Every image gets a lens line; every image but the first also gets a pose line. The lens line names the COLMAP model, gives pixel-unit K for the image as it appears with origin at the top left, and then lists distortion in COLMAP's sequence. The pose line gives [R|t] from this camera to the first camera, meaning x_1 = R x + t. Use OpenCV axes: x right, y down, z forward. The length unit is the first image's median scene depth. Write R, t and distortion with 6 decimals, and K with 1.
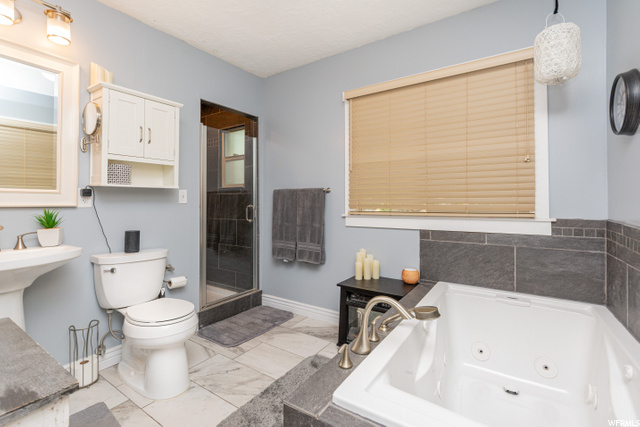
lens RADIAL K [[291.4, 0, 321.3], [0, 291.4, 199.9], [0, 0, 1]] dist [-0.003596, -0.000762]
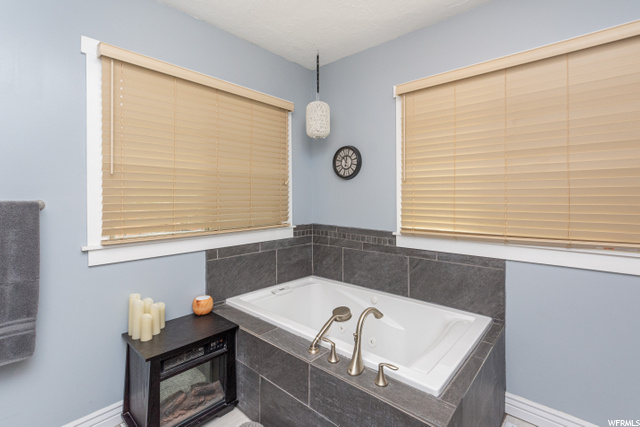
lens RADIAL K [[291.4, 0, 321.9], [0, 291.4, 198.0], [0, 0, 1]] dist [-0.003596, -0.000762]
pose [[0.136944, 0.003114, 0.990574, -0.561691], [-0.003535, 0.999990, -0.002655, -0.063074], [-0.990573, -0.003138, 0.136953, 0.589584]]
